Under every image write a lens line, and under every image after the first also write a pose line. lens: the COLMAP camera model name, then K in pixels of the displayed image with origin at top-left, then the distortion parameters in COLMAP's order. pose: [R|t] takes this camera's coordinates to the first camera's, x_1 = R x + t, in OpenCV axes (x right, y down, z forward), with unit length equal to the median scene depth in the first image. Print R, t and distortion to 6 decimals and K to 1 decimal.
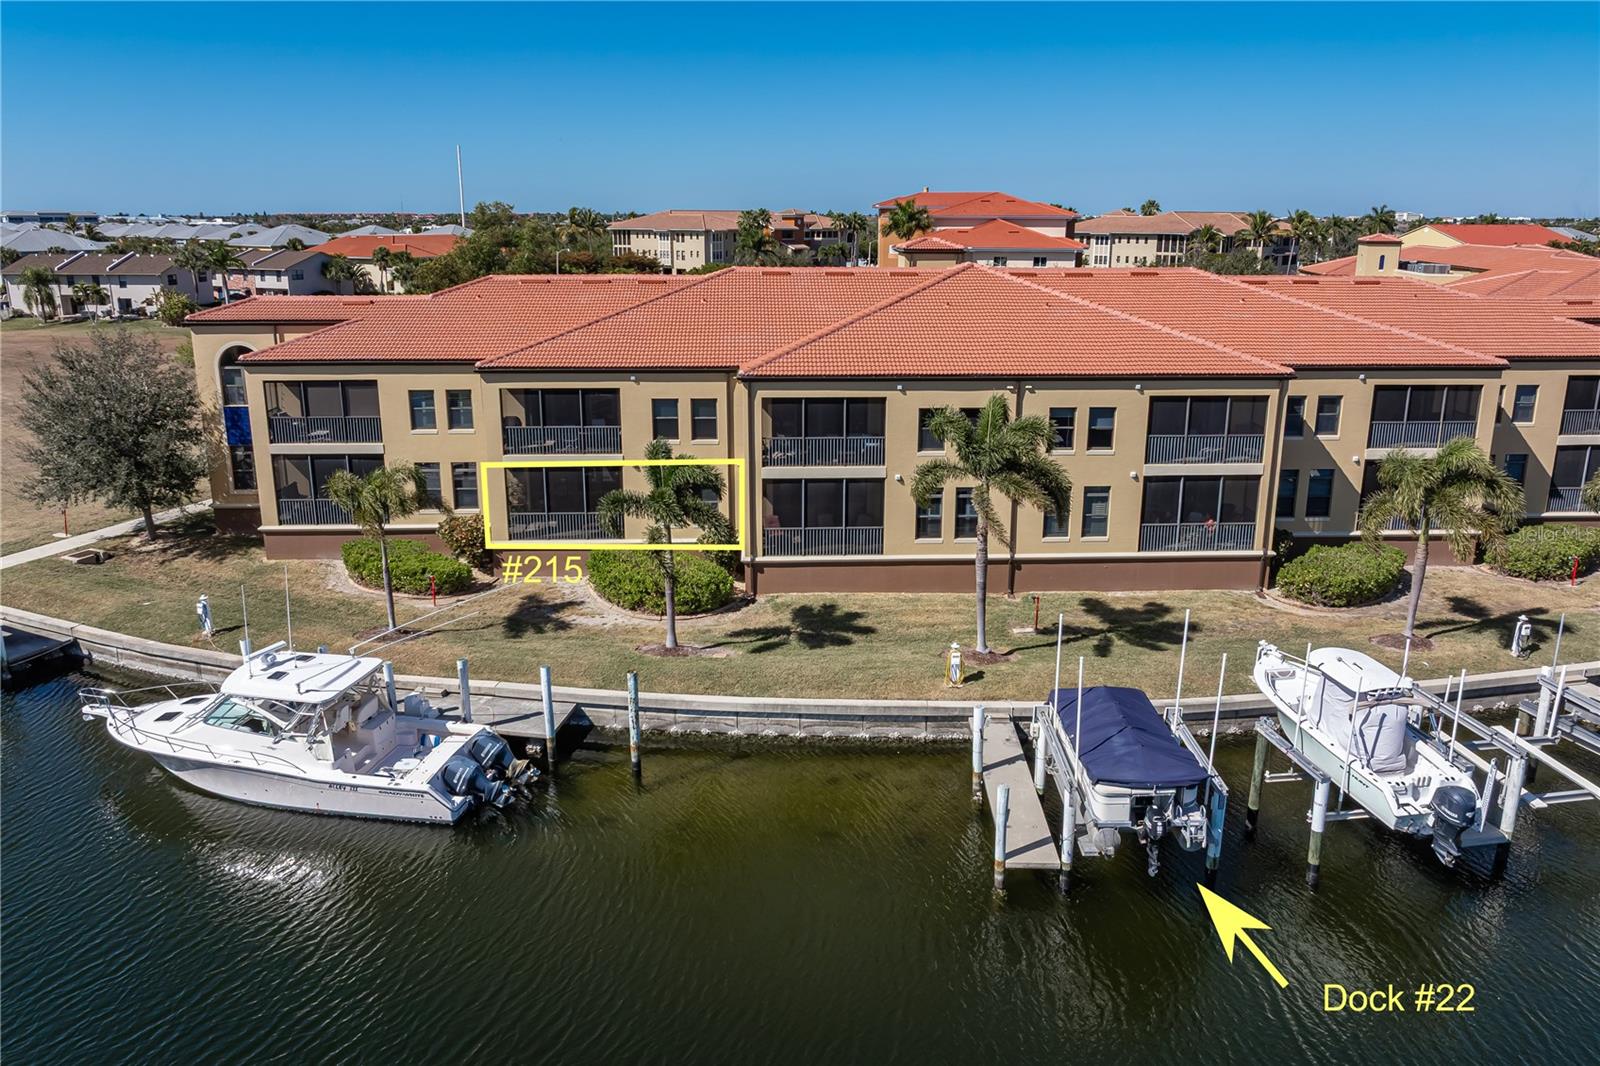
lens RADIAL K [[1126.1, 0, 807.5], [0, 1126.1, 498.8], [0, 0, 1]] dist [-0.035632, 0.016269]
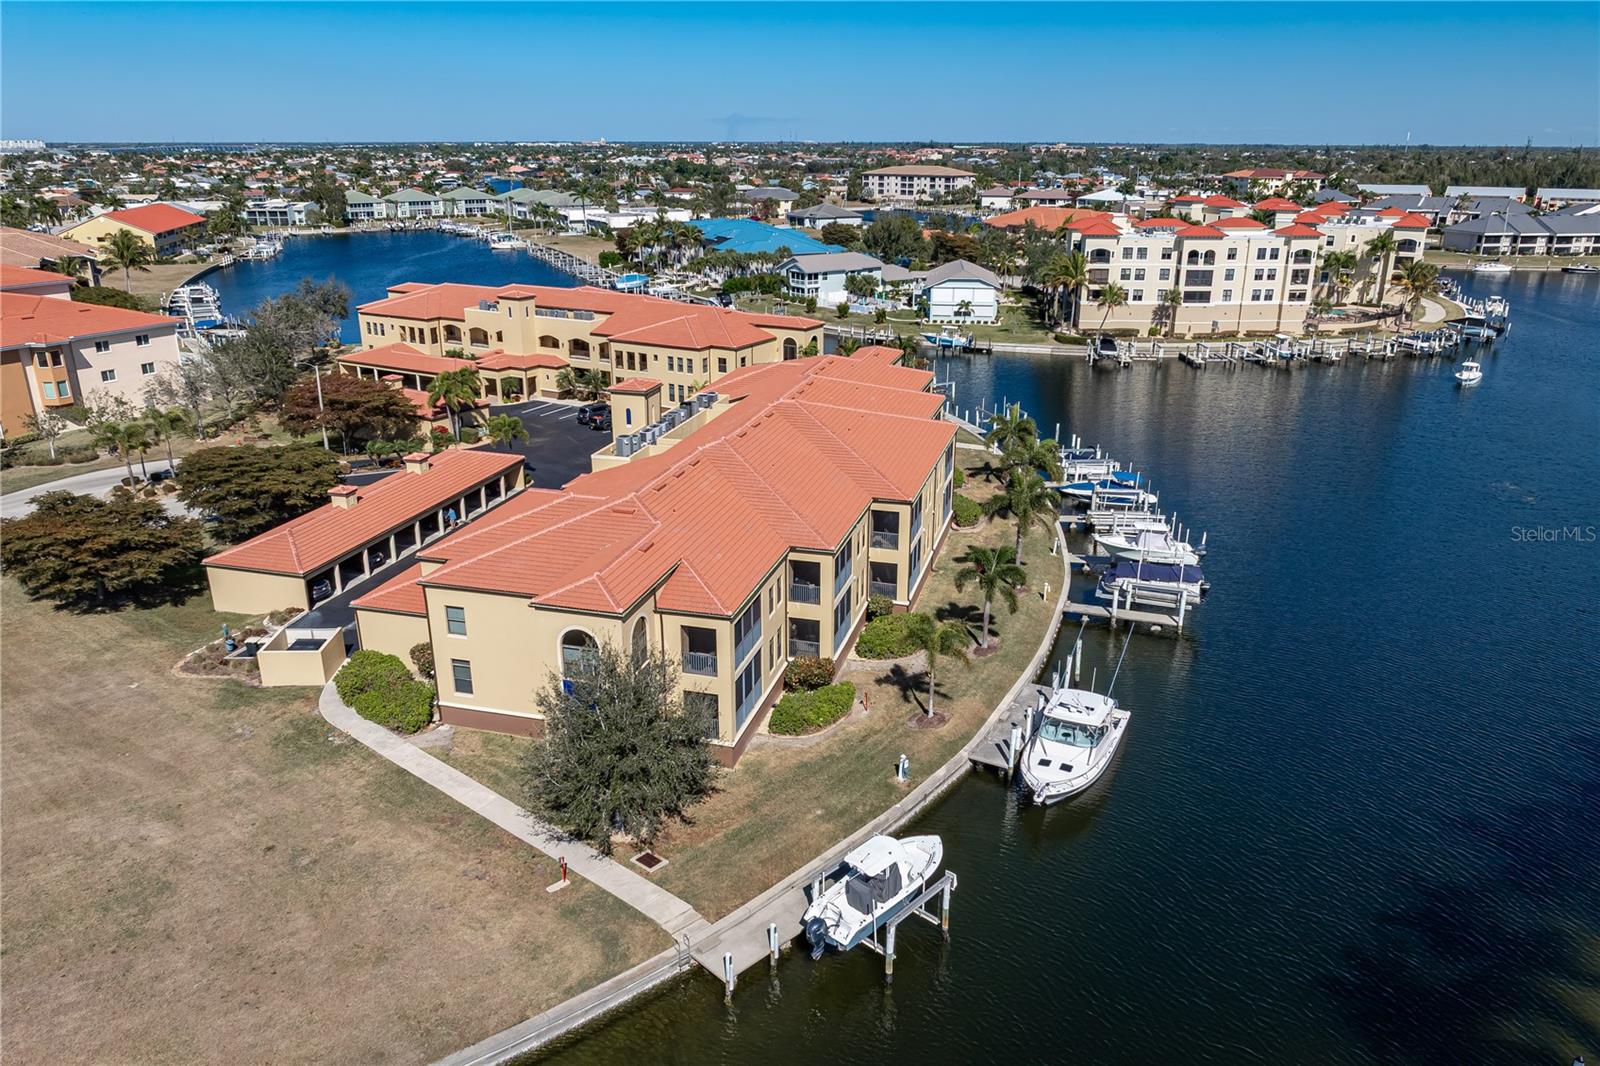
lens RADIAL K [[1126.1, 0, 807.0], [0, 1126.1, 538.9], [0, 0, 1]] dist [-0.035632, 0.016269]
pose [[0.300397, -0.318181, 0.899179, -1.634115], [0.227980, 0.939346, 0.256231, -0.521050], [-0.926168, 0.128024, 0.354716, 0.525024]]
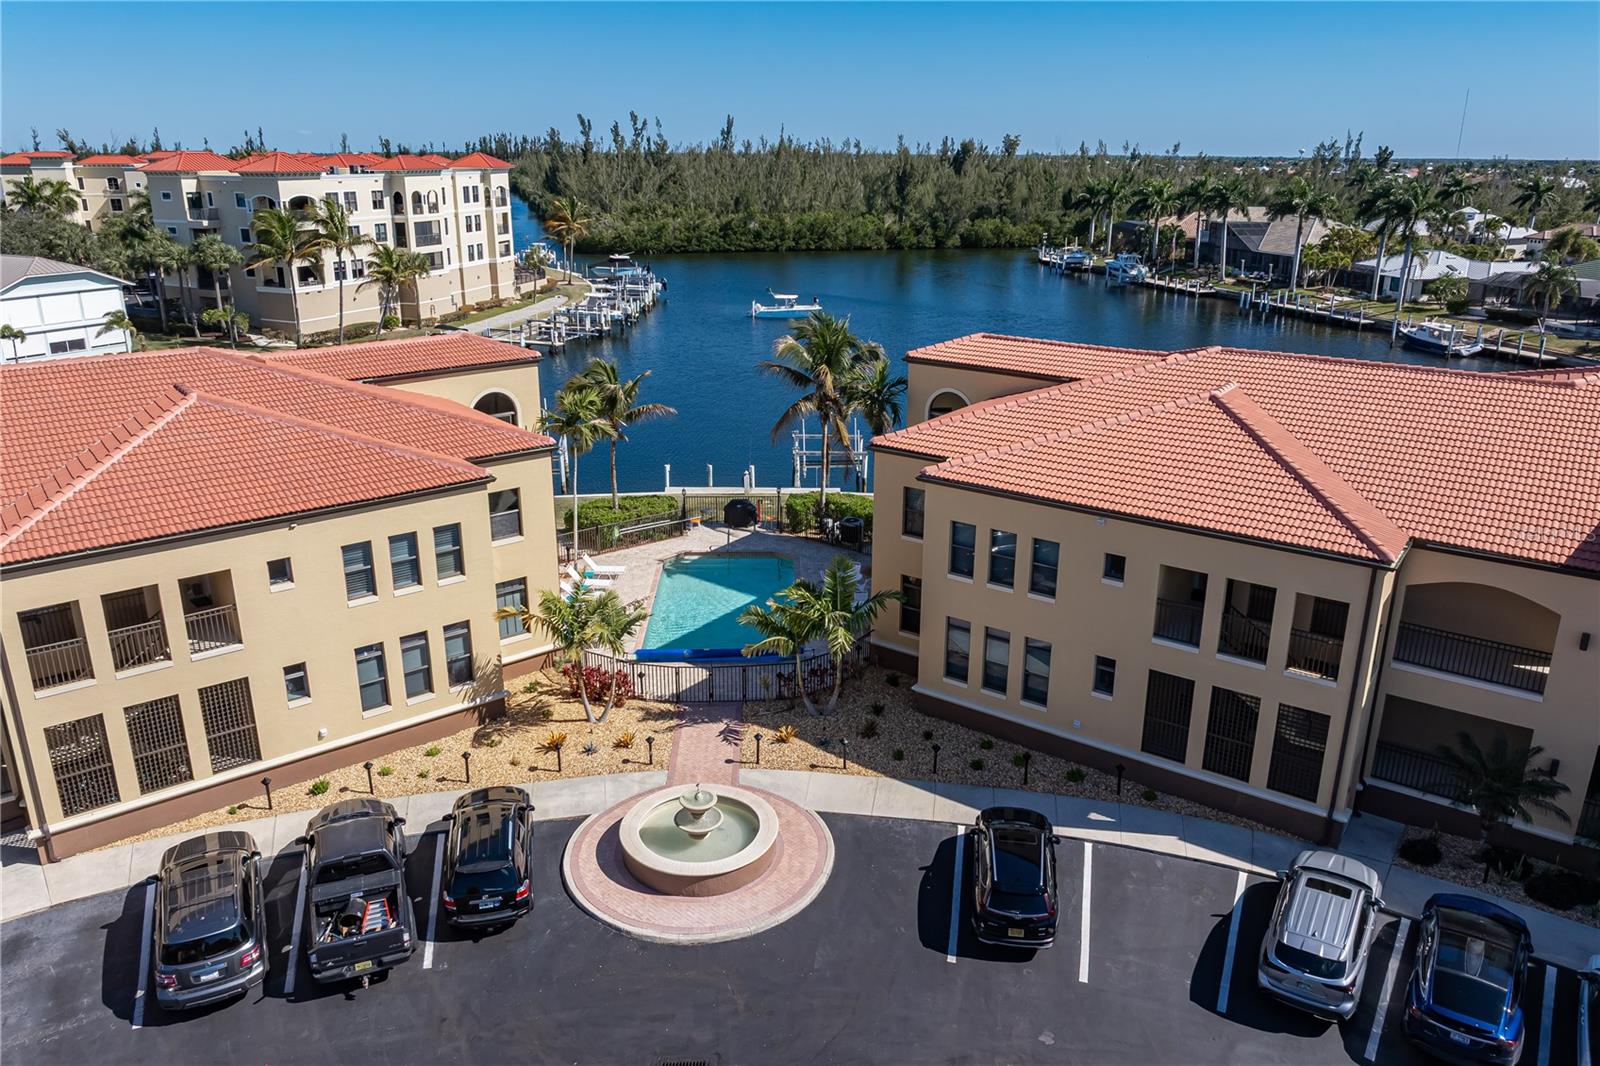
lens RADIAL K [[1126.1, 0, 799.3], [0, 1126.1, 516.3], [0, 0, 1]] dist [-0.035632, 0.016269]
pose [[-0.783078, -0.194351, 0.590776, 0.393661], [0.145644, 0.866196, 0.478009, -0.621080], [-0.604629, 0.460362, -0.649993, 2.128148]]
